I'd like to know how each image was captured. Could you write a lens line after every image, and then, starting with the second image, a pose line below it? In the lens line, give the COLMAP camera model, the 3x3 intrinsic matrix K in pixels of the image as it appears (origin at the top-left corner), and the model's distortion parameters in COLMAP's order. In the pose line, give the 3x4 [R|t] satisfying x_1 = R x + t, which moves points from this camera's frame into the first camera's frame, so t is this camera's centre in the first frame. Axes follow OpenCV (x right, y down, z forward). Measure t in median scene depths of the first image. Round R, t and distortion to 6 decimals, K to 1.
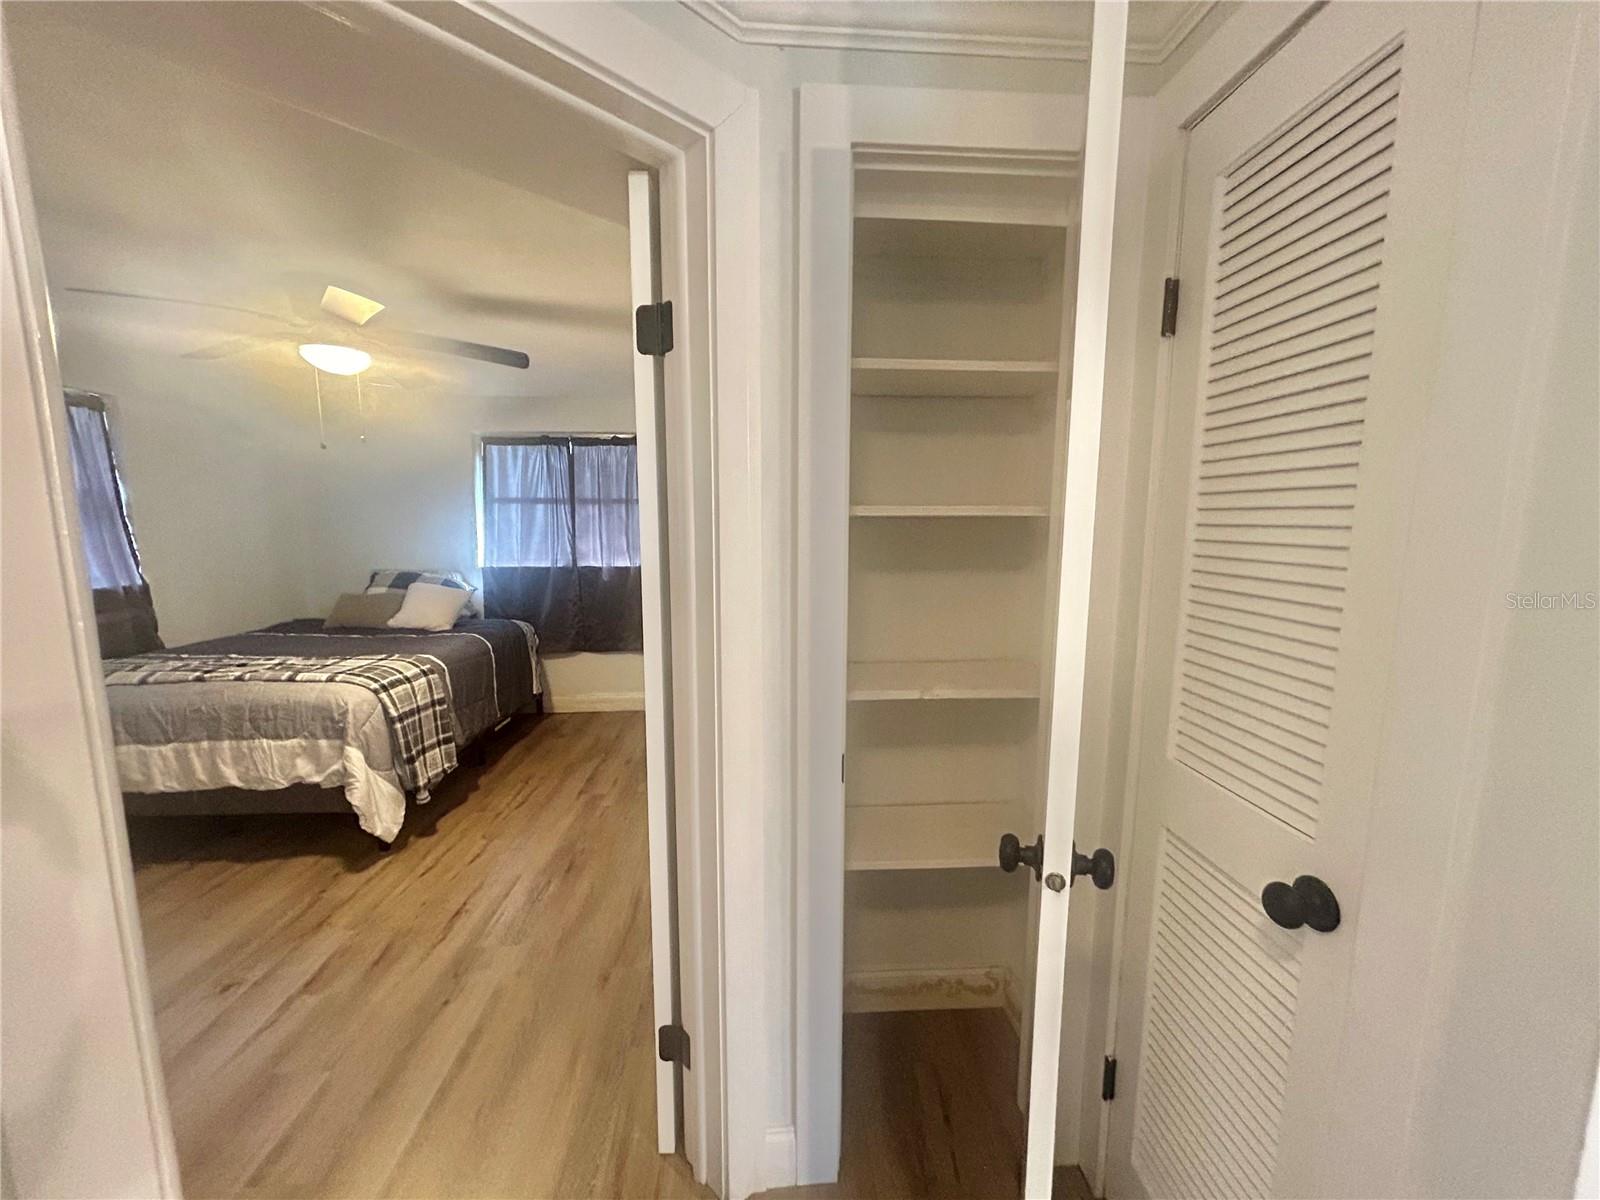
lens RADIAL K [[639.1, 0, 804.4], [0, 639.1, 605.5], [0, 0, 1]] dist [0.001624, 0.000073]
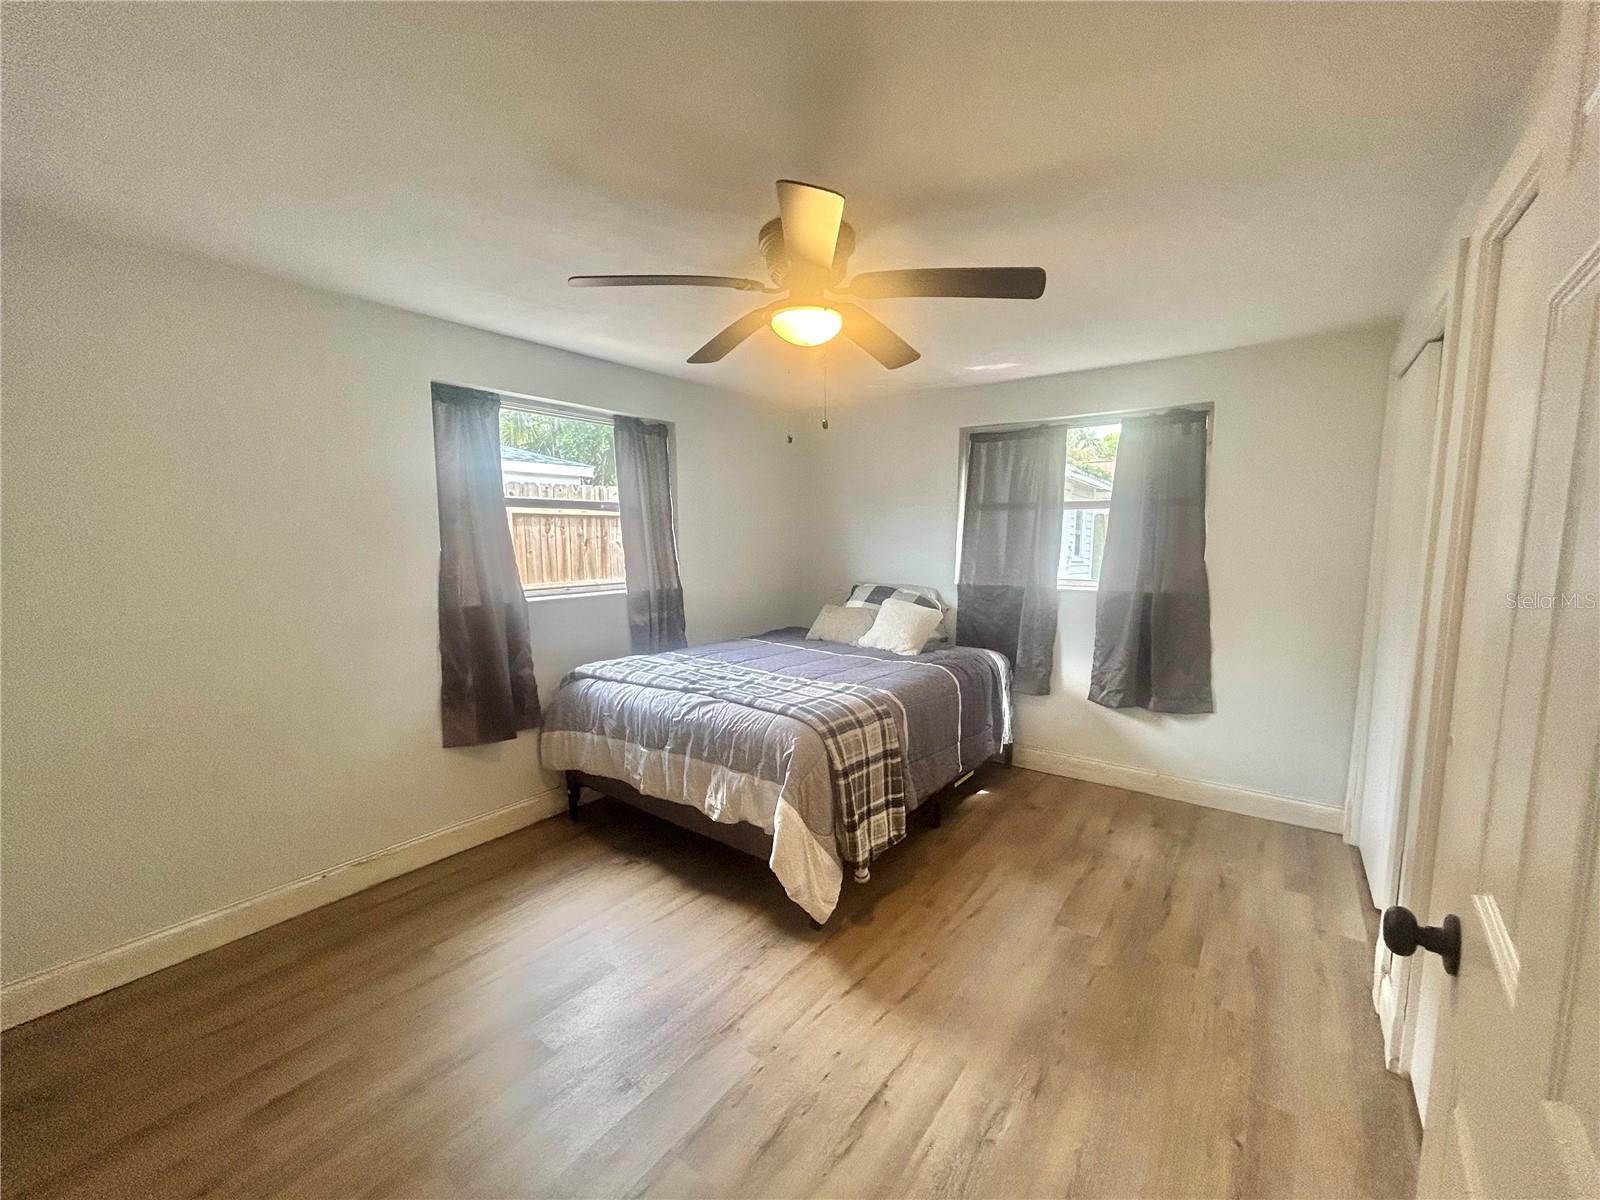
lens RADIAL K [[639.1, 0, 804.4], [0, 639.1, 605.5], [0, 0, 1]] dist [0.001624, 0.000073]
pose [[0.756768, 0.070980, -0.649819, -0.153139], [-0.082634, 0.996500, 0.012614, -0.038445], [0.648440, 0.044151, 0.759985, 0.326855]]
